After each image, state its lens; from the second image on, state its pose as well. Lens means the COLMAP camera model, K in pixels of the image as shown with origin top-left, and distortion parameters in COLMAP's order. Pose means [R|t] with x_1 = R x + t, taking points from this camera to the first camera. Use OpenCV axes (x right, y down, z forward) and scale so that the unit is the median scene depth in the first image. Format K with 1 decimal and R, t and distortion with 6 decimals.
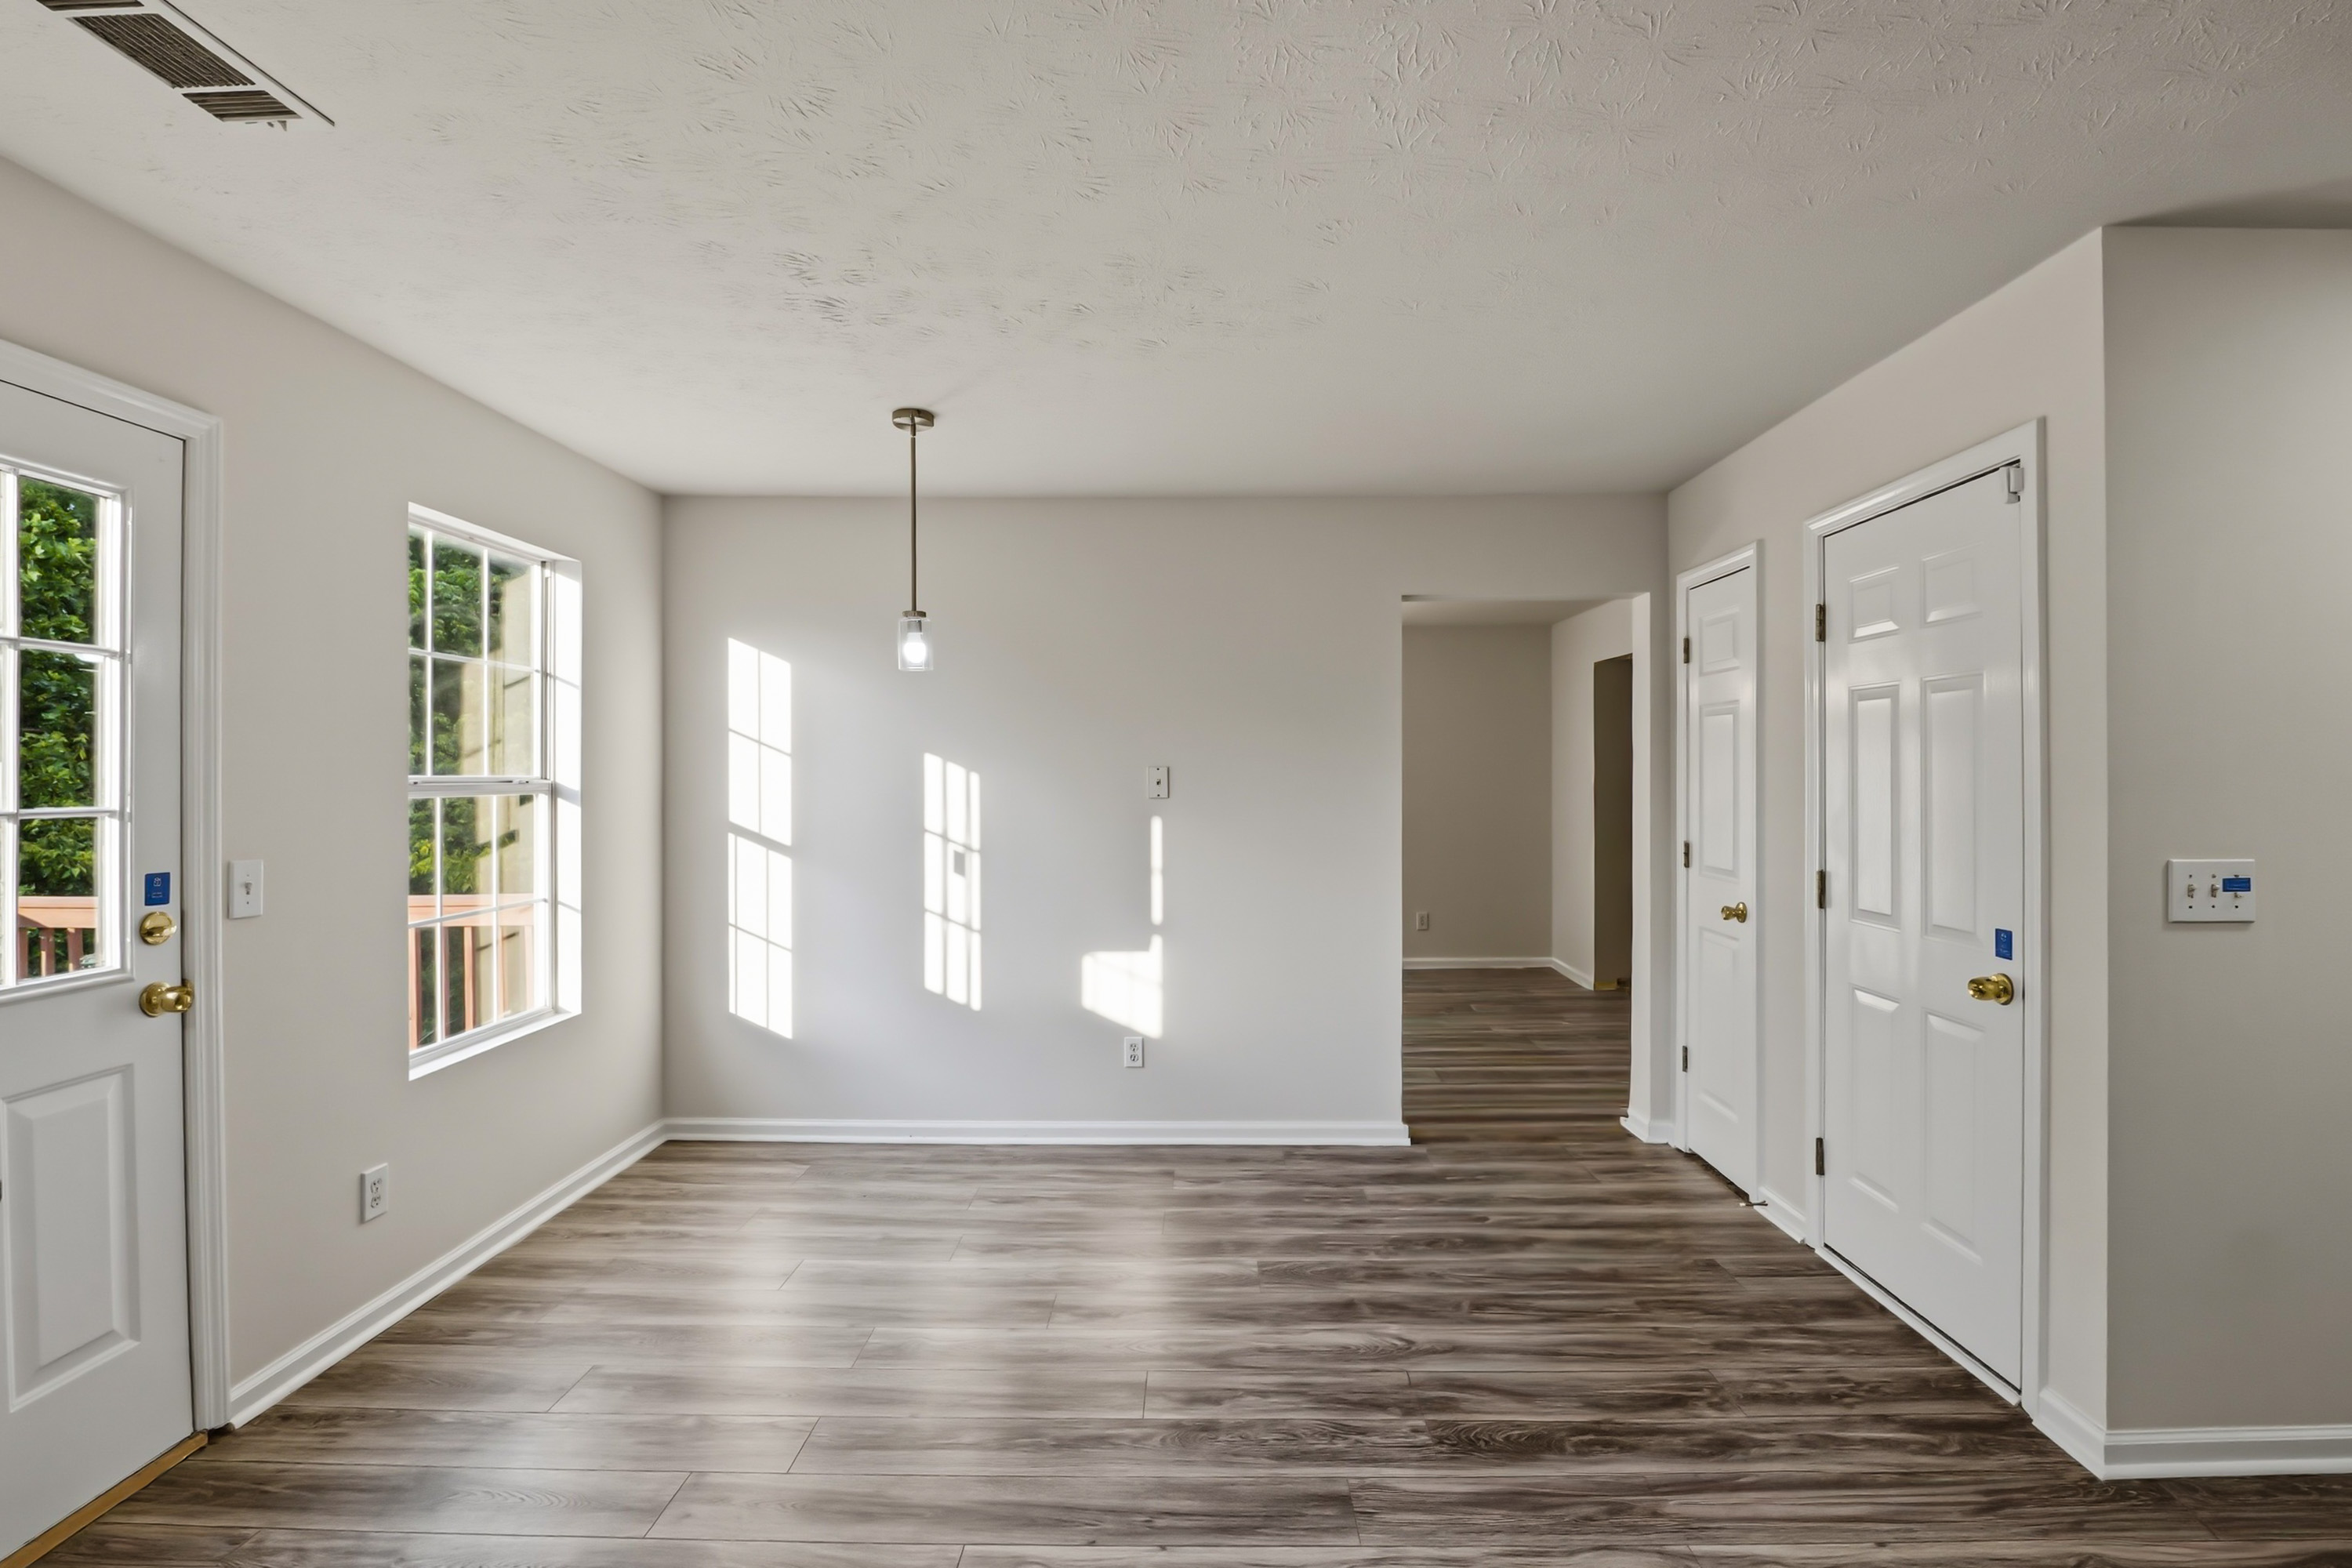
lens RADIAL K [[1082.6, 0, 1181.1], [0, 1082.6, 774.0], [0, 0, 1]] dist [-0.018731, -0.000531]
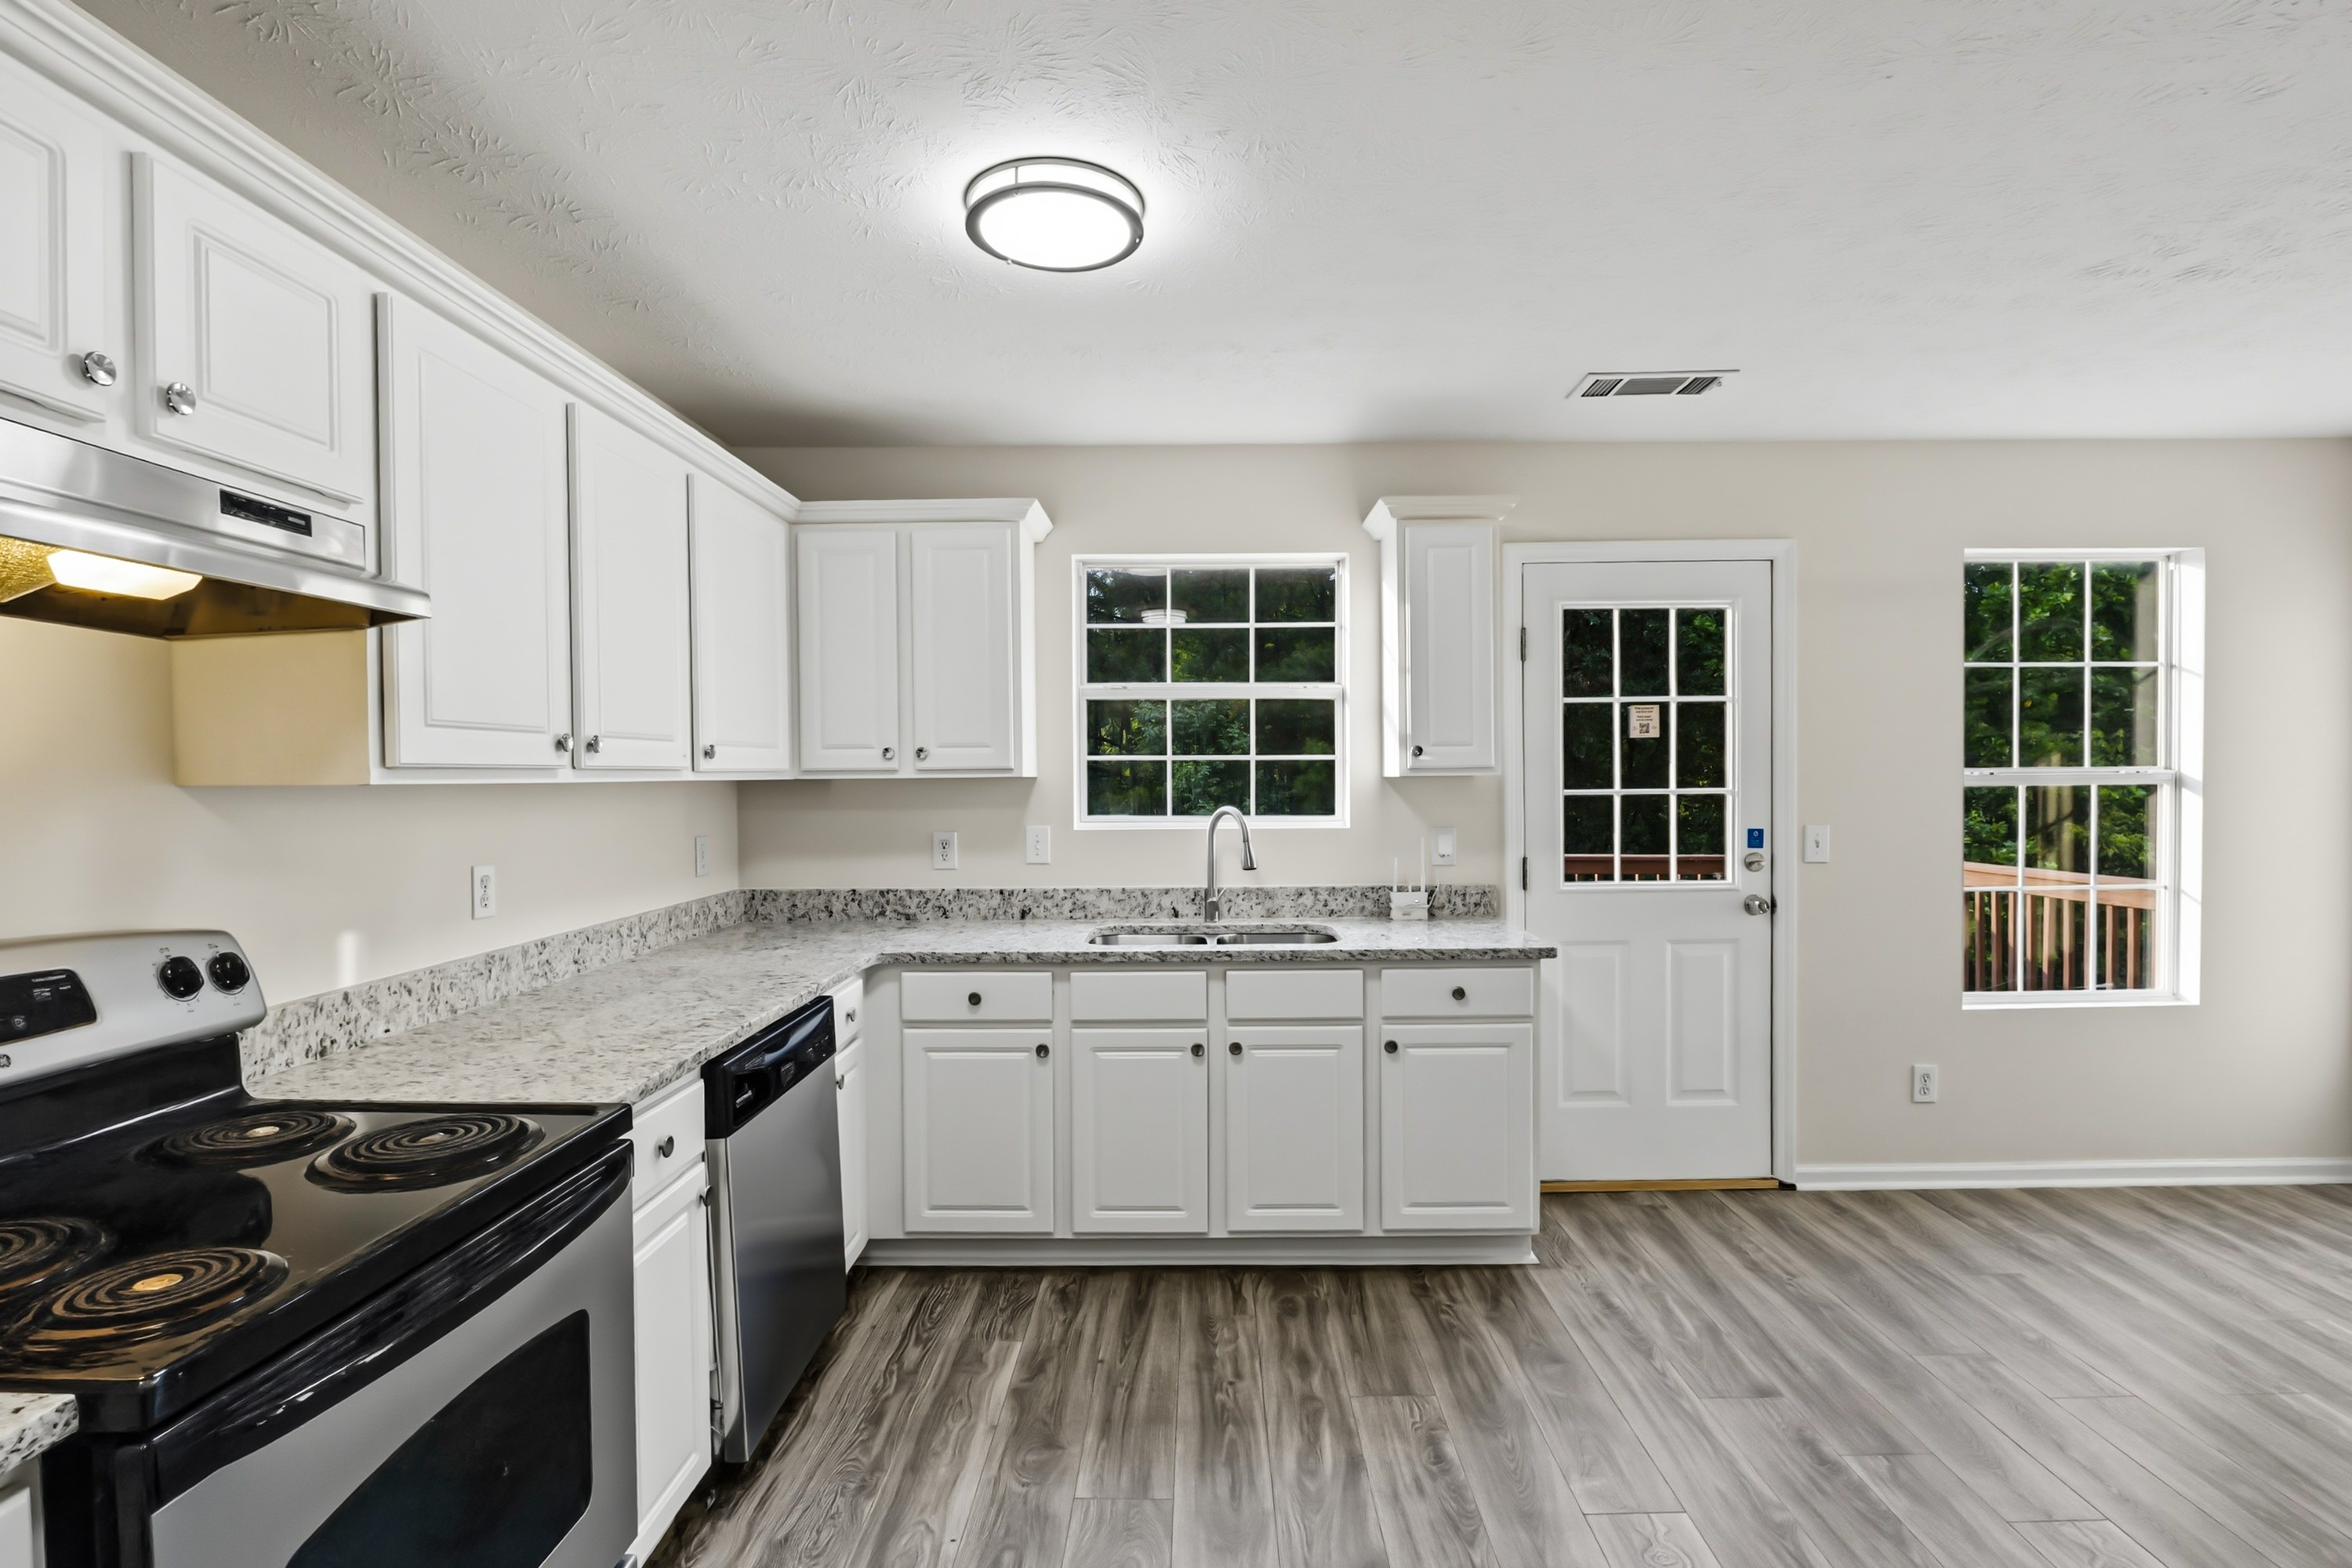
lens RADIAL K [[1094.6, 0, 1176.8], [0, 1094.6, 793.5], [0, 0, 1]] dist [-0.027371, -0.000510]
pose [[-0.013588, 0.015694, -0.999784, 0.489255], [0.012314, 0.999804, 0.015527, 0.000791], [0.999832, -0.012100, -0.013779, 0.083053]]
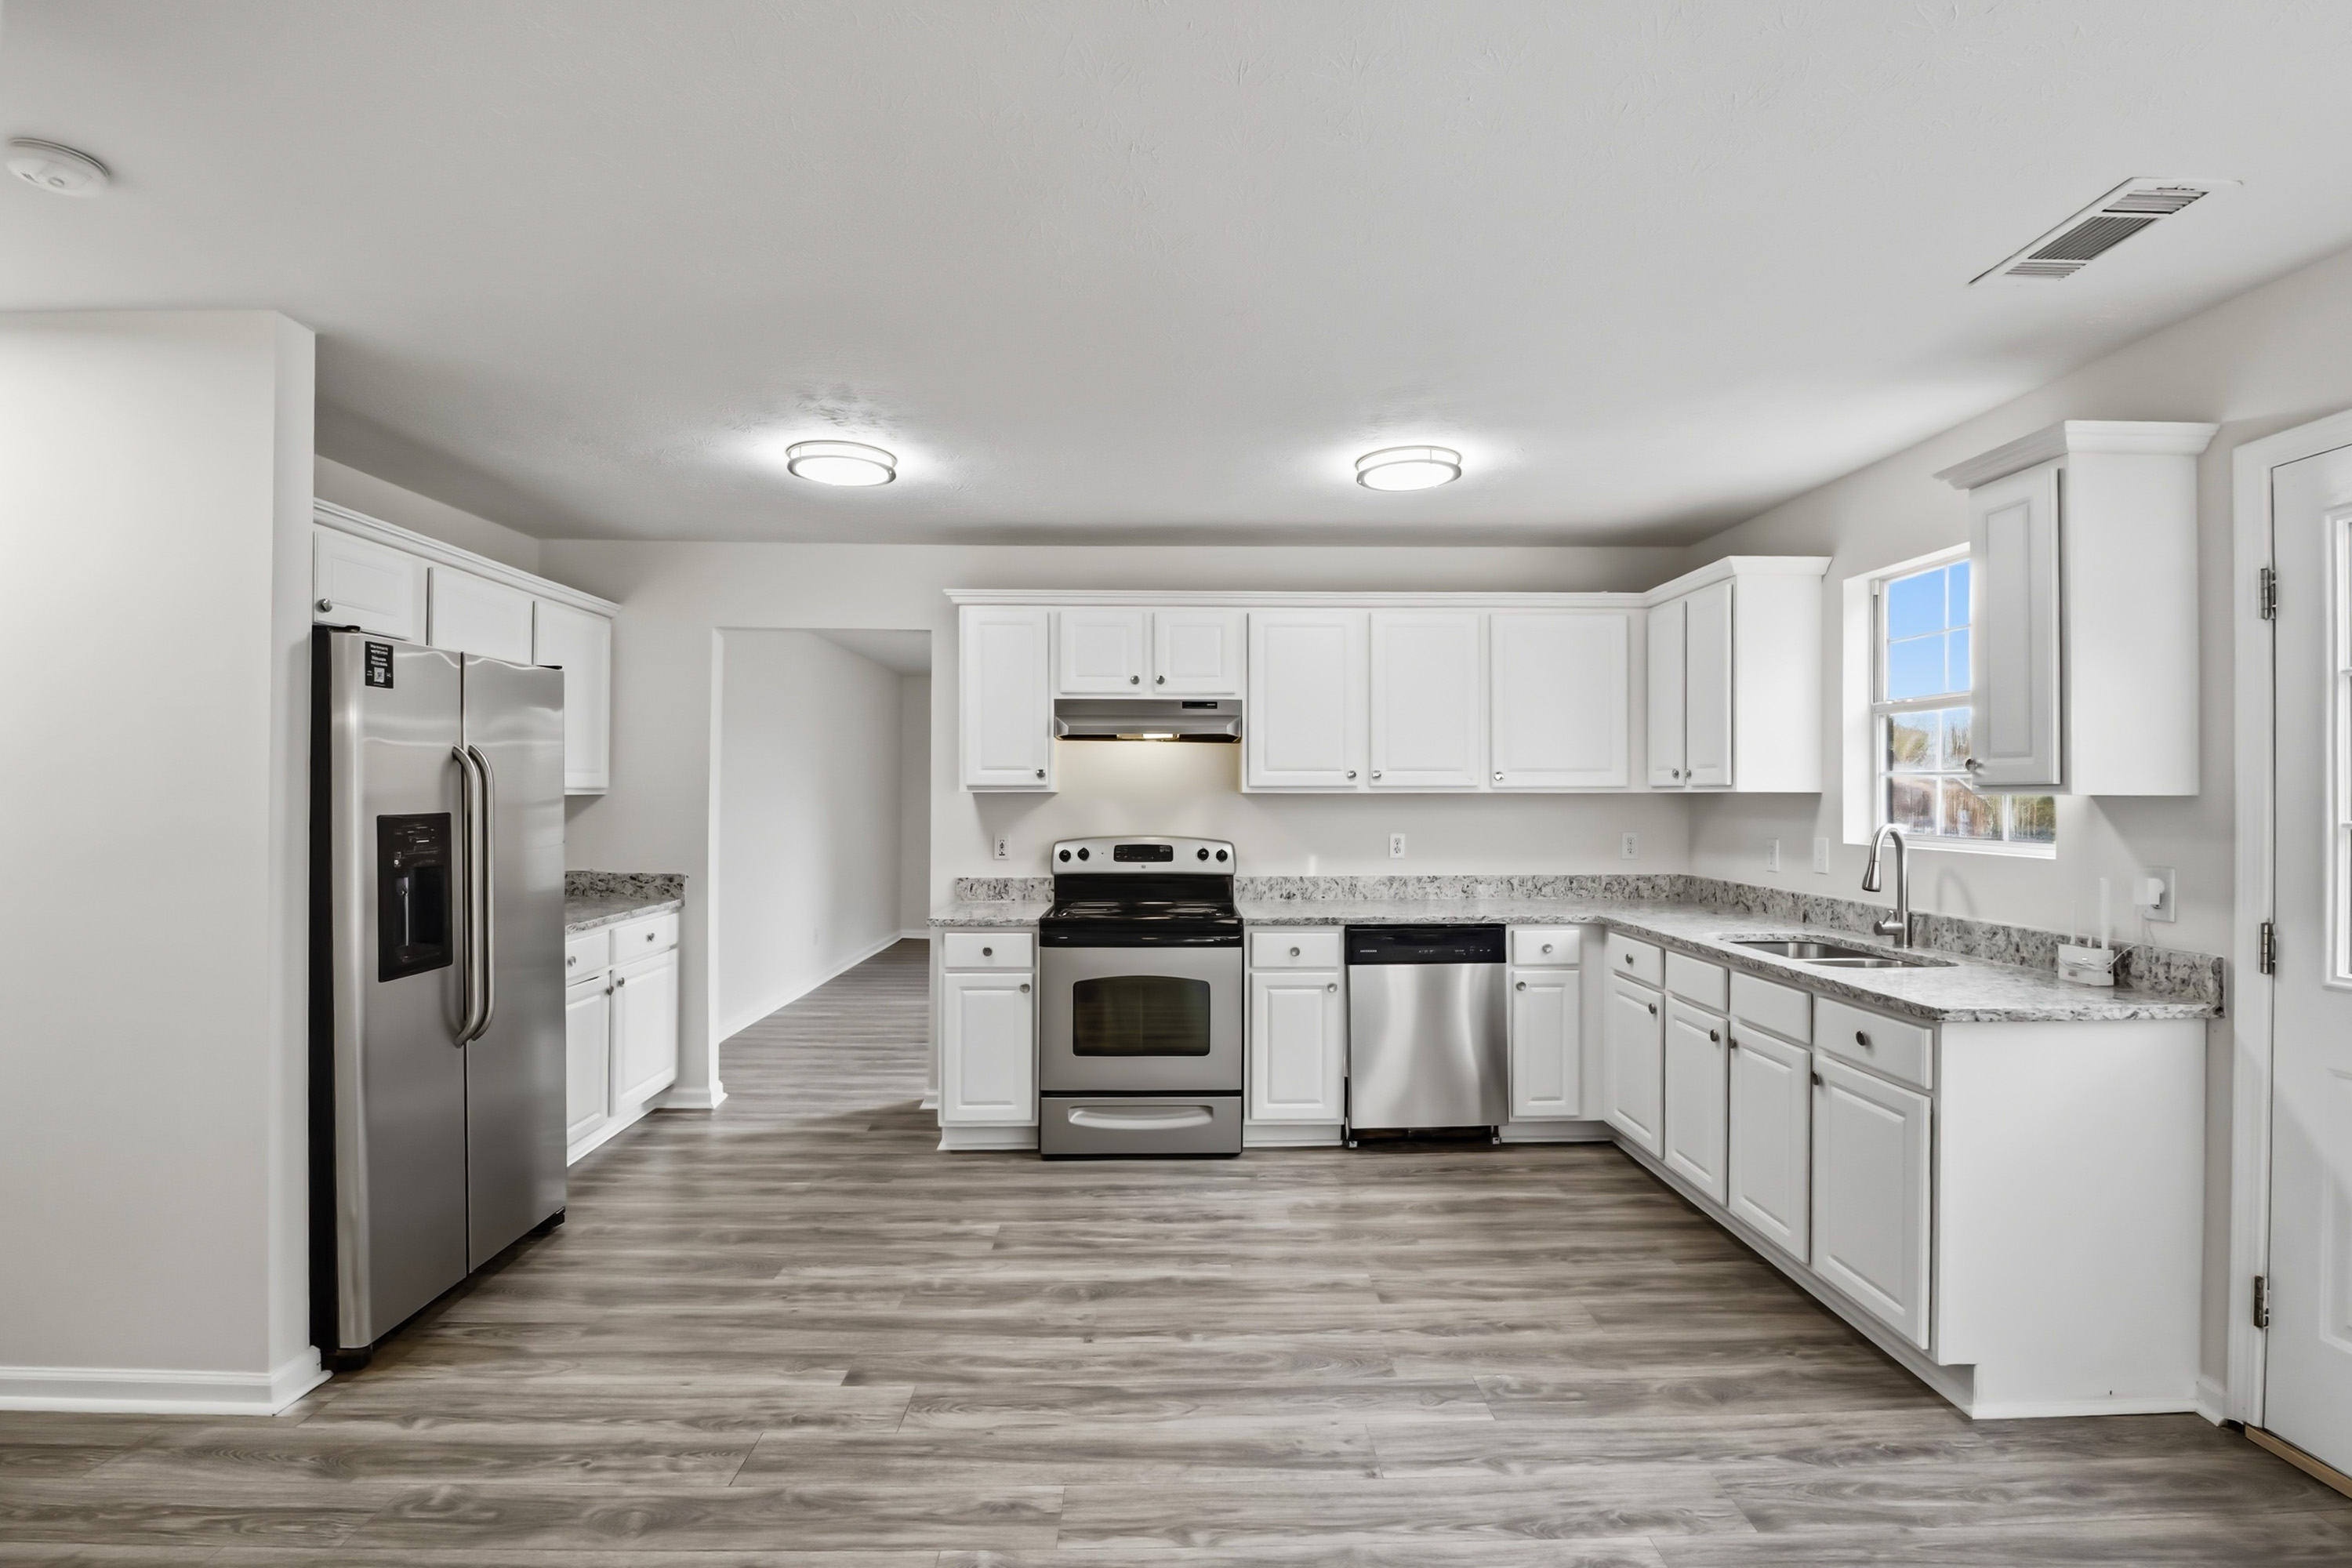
lens RADIAL K [[1094.6, 0, 1176.8], [0, 1094.6, 793.5], [0, 0, 1]] dist [-0.027371, -0.000510]
pose [[-0.999754, -0.000069, -0.022189, 0.100565], [-0.000015, 0.999997, -0.002456, 0.004133], [0.022189, -0.002455, -0.999751, 1.111670]]
